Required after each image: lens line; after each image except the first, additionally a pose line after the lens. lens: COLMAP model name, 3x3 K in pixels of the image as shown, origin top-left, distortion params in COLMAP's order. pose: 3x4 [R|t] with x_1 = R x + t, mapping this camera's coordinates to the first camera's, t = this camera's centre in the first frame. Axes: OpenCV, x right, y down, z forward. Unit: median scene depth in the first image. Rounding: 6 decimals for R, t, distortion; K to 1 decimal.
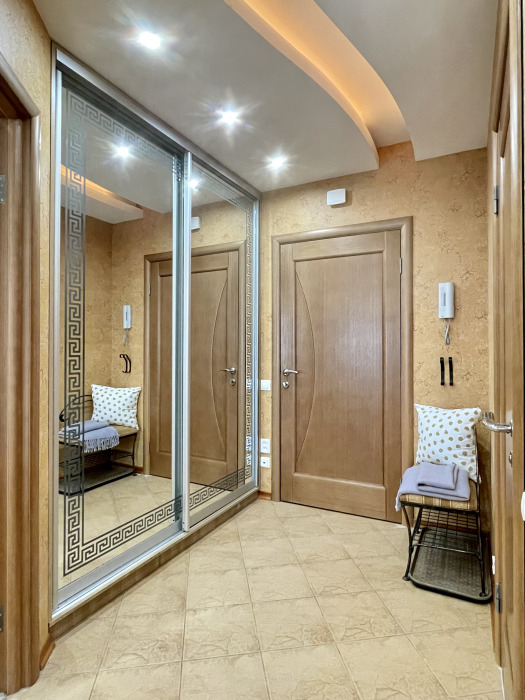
lens RADIAL K [[404.9, 0, 260.5], [0, 404.9, 348.1], [0, 0, 1]] dist [-0.014567, 0.004796]
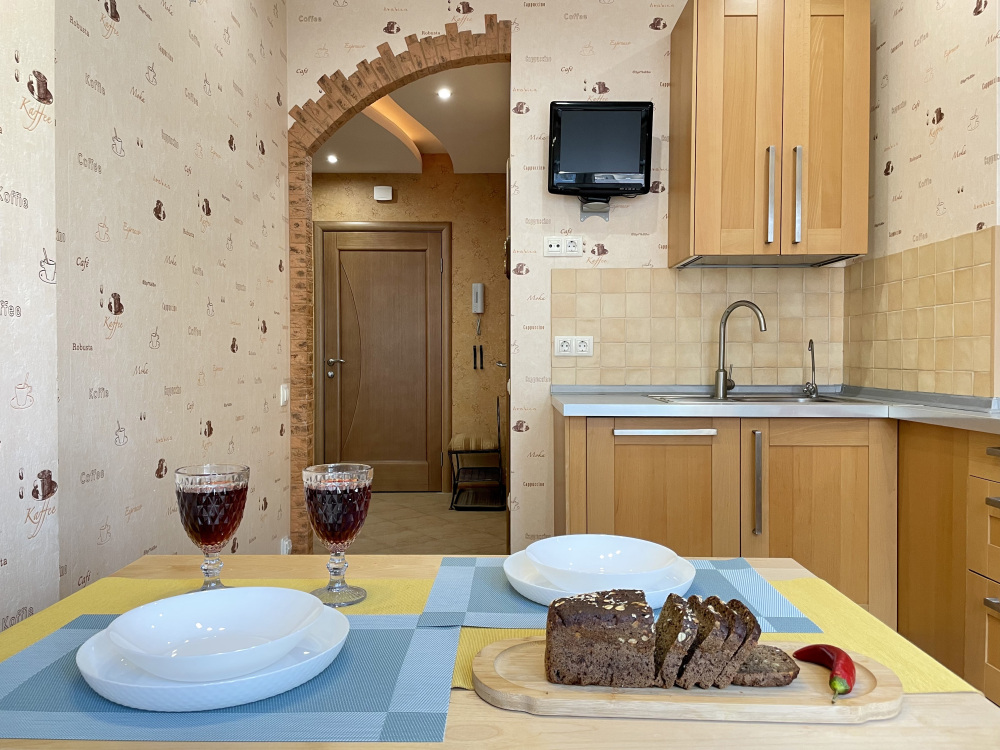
lens RADIAL K [[768.2, 0, 493.0], [0, 768.2, 371.5], [0, 0, 1]] dist [0.047863, -0.061334]
pose [[0.895891, -0.012135, 0.444109, -0.506507], [-0.004713, 0.999311, 0.036814, 0.014555], [-0.444250, -0.035075, 0.895216, -1.049951]]
